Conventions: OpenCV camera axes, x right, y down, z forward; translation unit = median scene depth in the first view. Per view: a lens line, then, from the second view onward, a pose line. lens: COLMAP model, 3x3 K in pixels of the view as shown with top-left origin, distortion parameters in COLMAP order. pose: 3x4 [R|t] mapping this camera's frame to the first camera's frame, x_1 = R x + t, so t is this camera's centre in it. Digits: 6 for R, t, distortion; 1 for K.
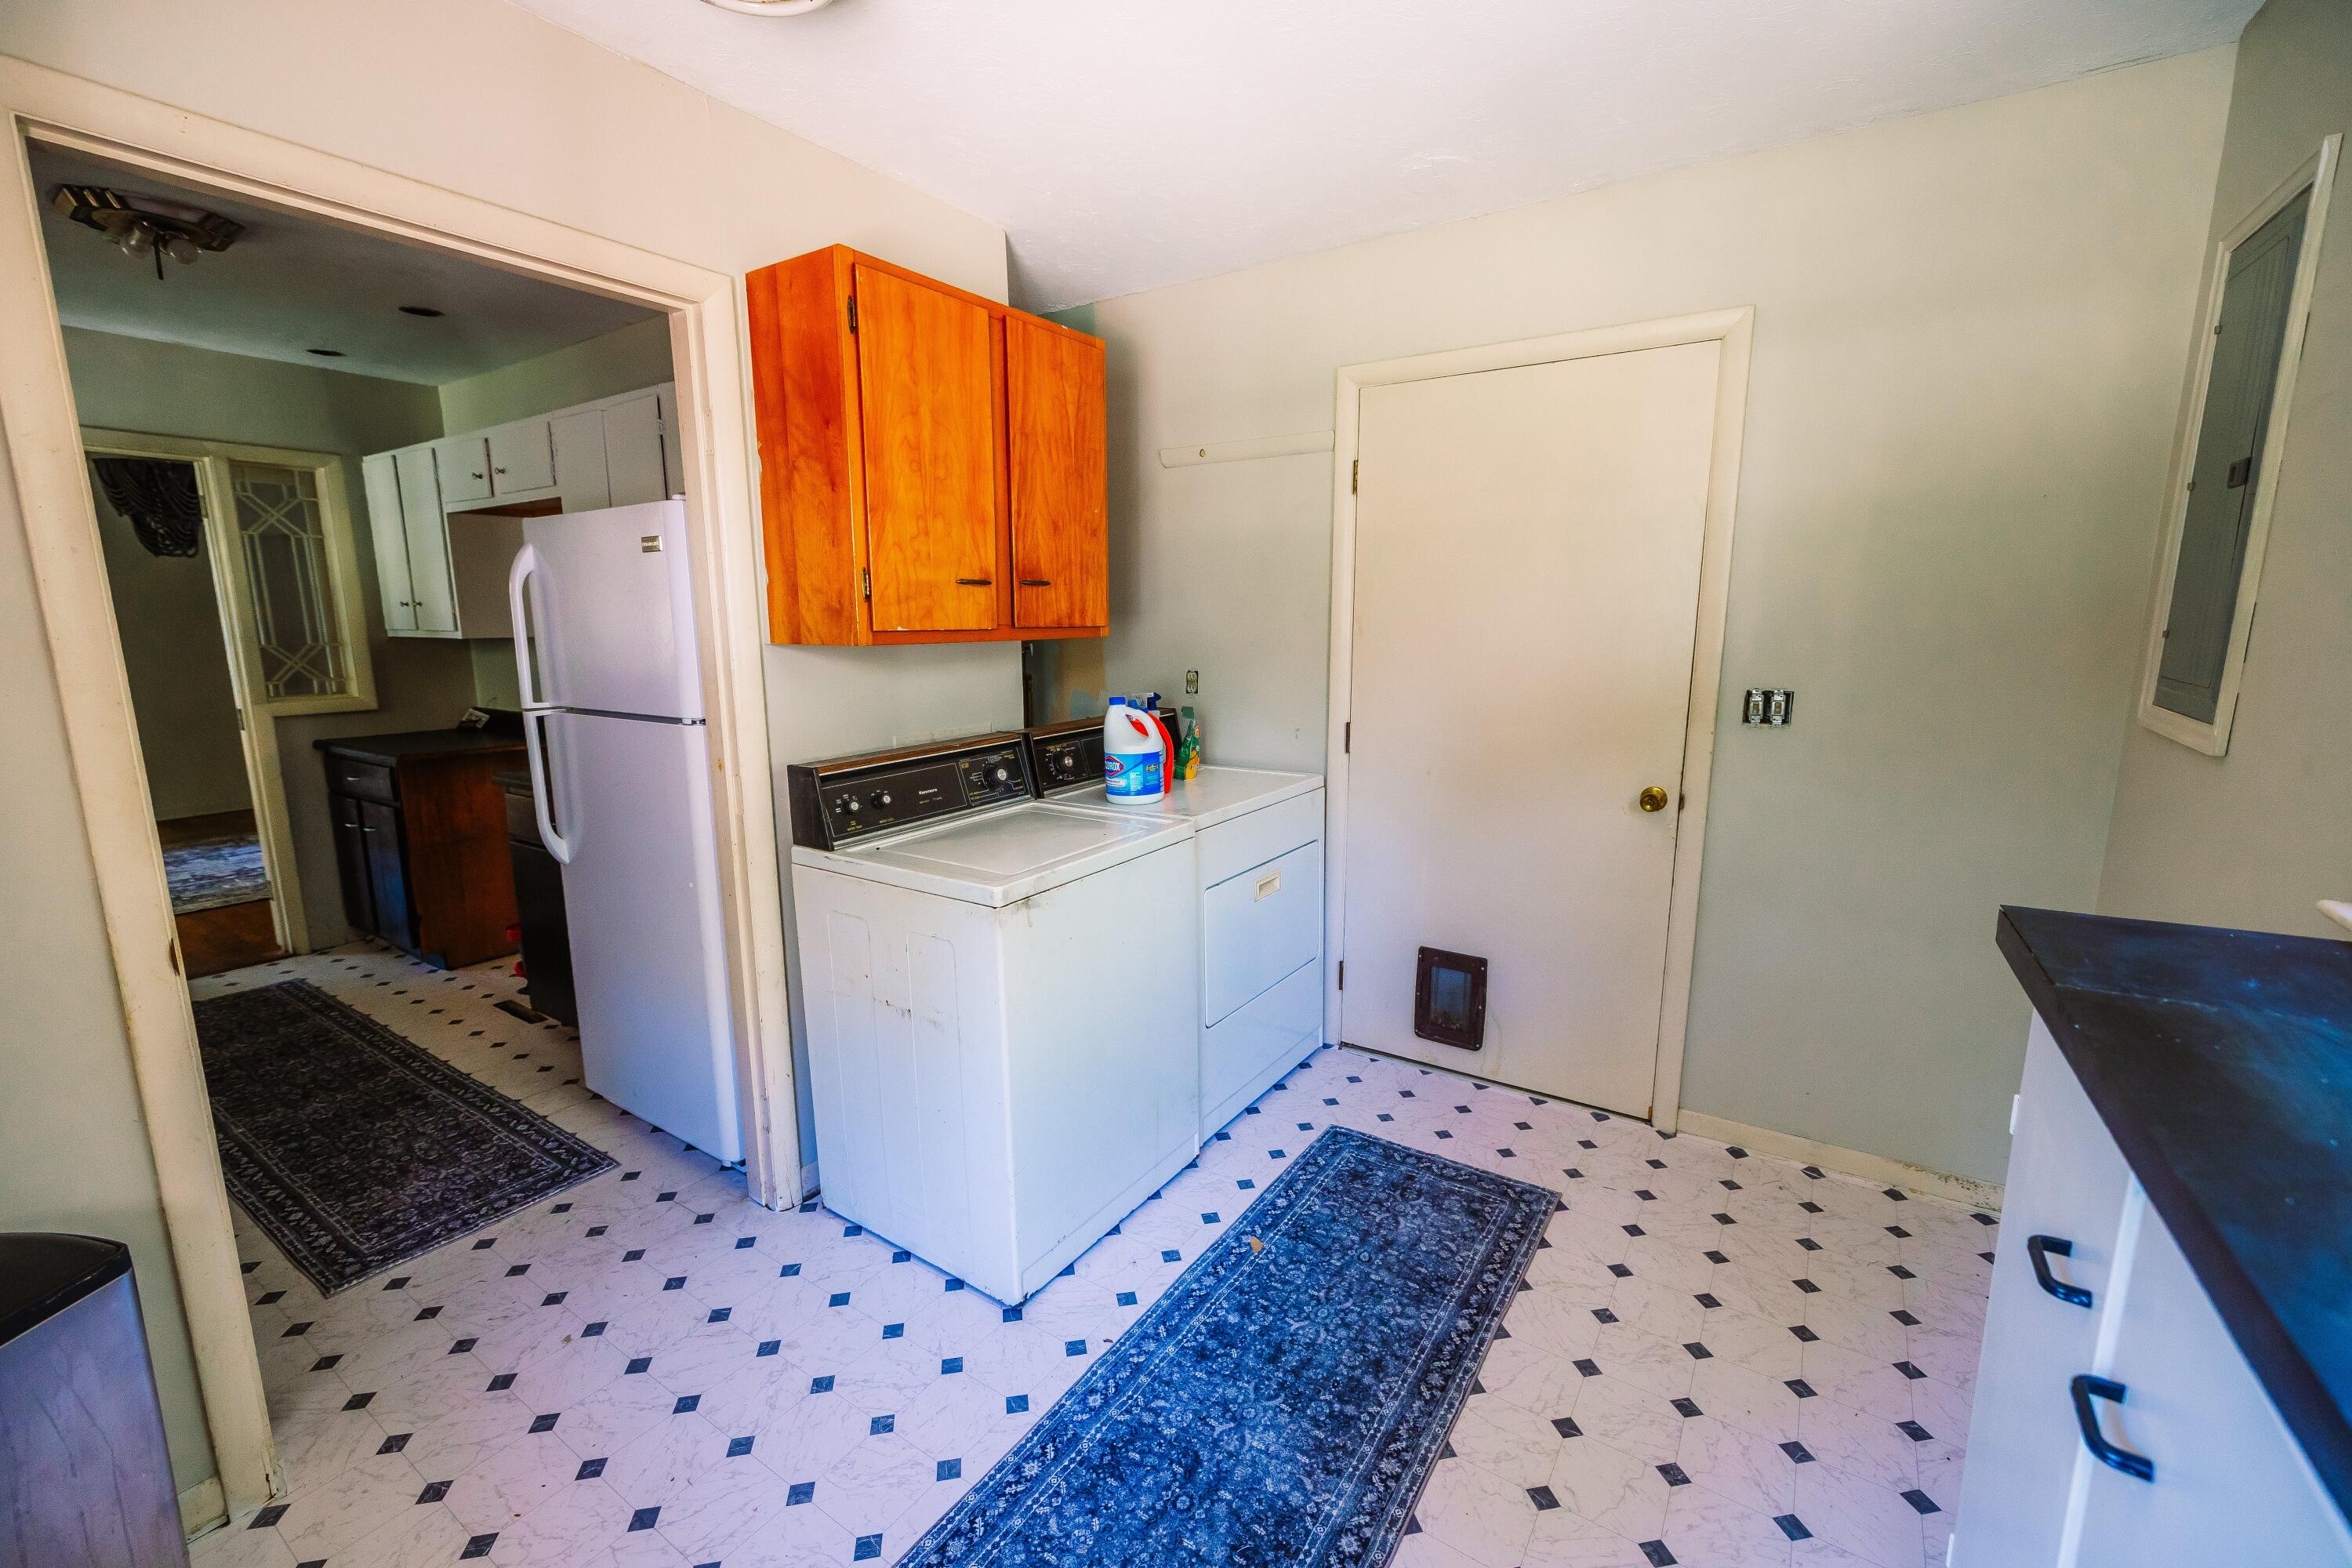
lens RADIAL K [[981.0, 0, 1168.4], [0, 981.0, 789.3], [0, 0, 1]] dist [0.000762, 0.000567]
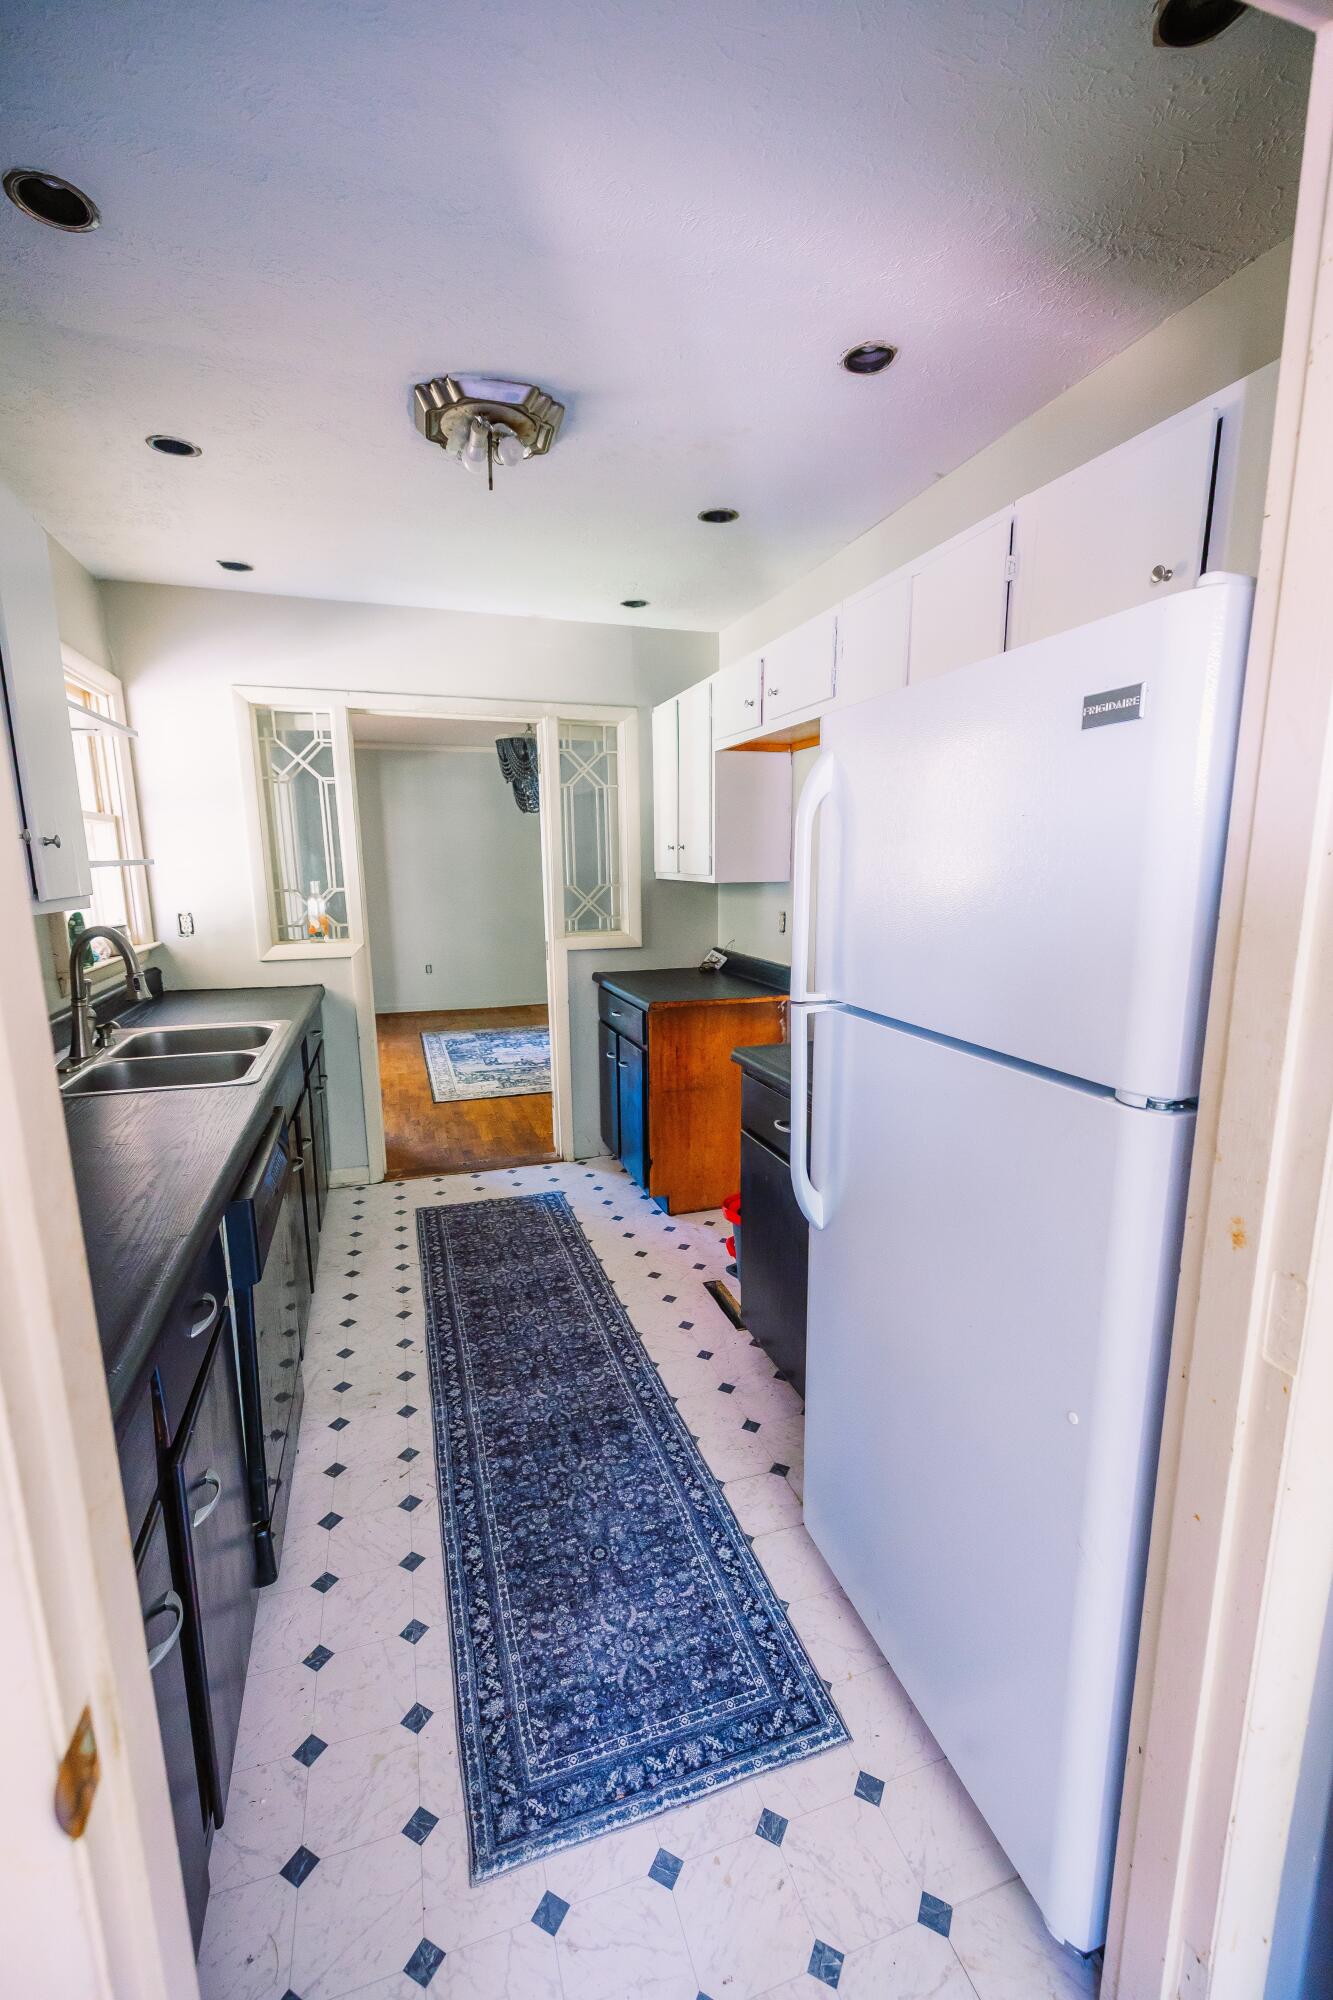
lens RADIAL K [[834.2, 0, 664.0], [0, 834.2, 1005.2], [0, 0, 1]] dist [0.000762, 0.000567]
pose [[0.787634, 0.102792, -0.607509, -0.260198], [-0.099618, 0.994258, 0.039076, -0.063756], [0.608037, 0.029741, 0.793351, 0.338439]]
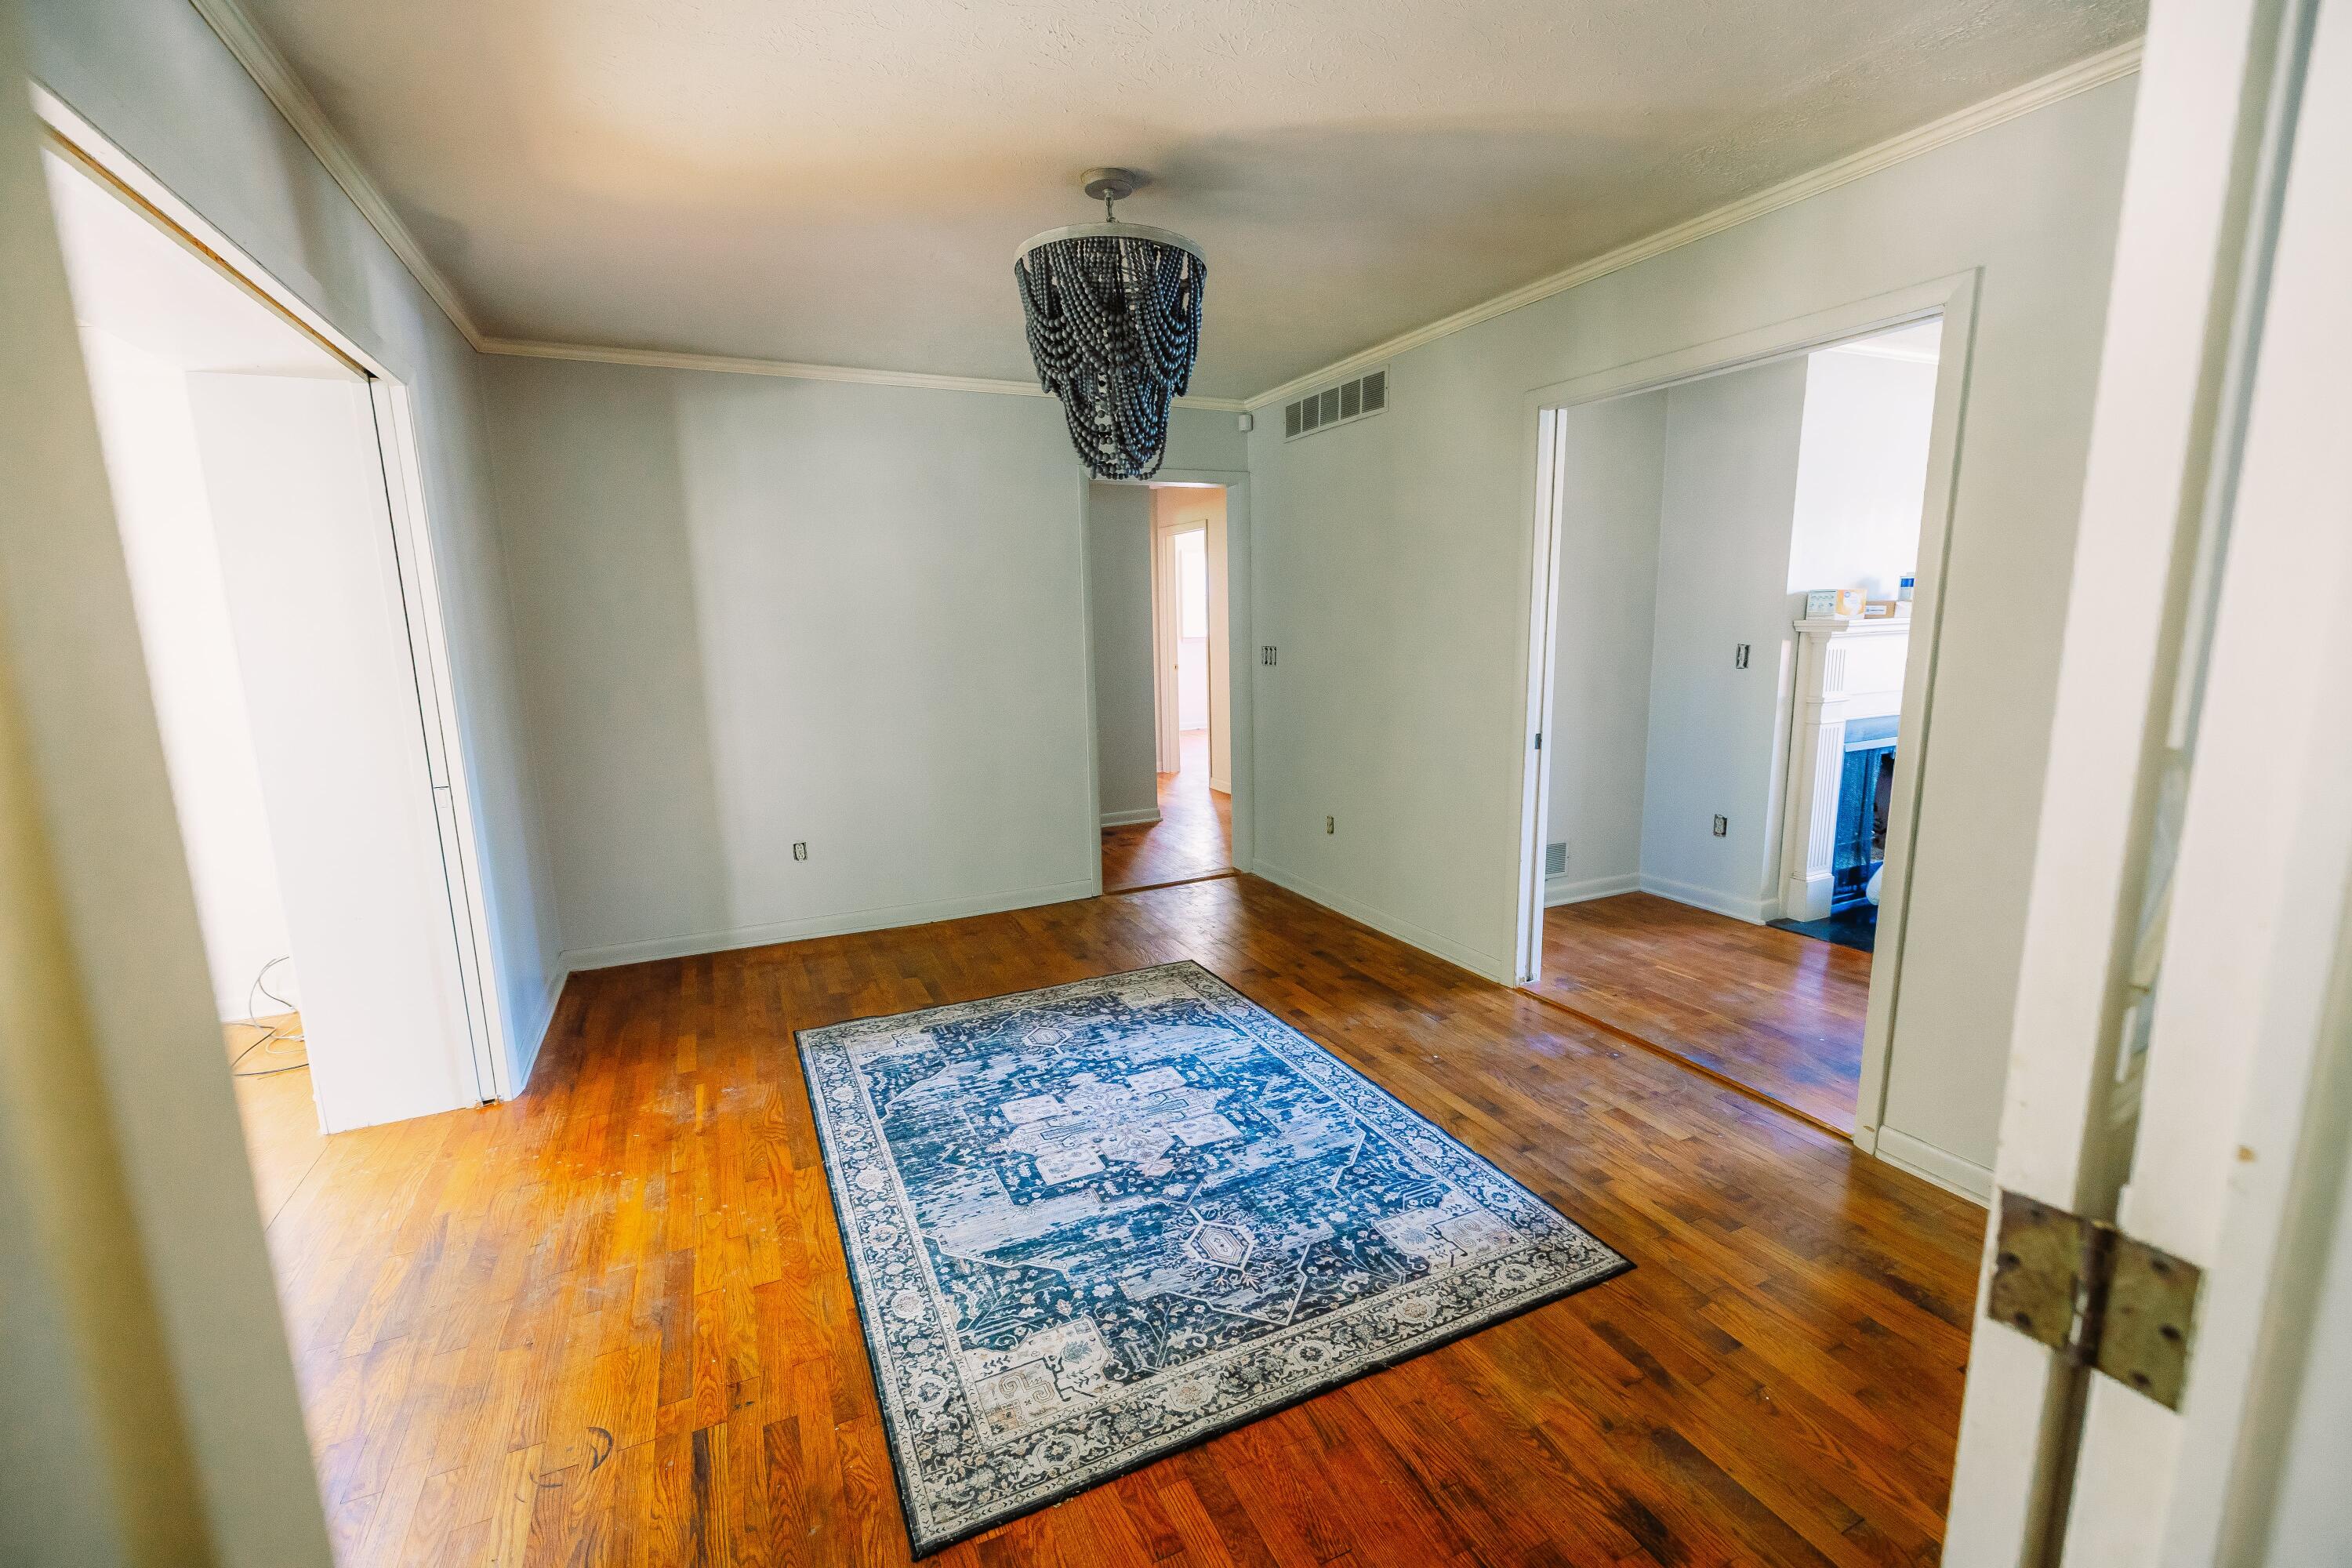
lens RADIAL K [[981.0, 0, 1165.2], [0, 981.0, 785.5], [0, 0, 1]] dist [0.000762, 0.000567]
pose [[0.855708, 0.072503, -0.512355, -0.944267], [-0.072379, 0.997172, 0.020226, -0.133687], [0.512372, 0.019777, 0.858536, 0.793521]]
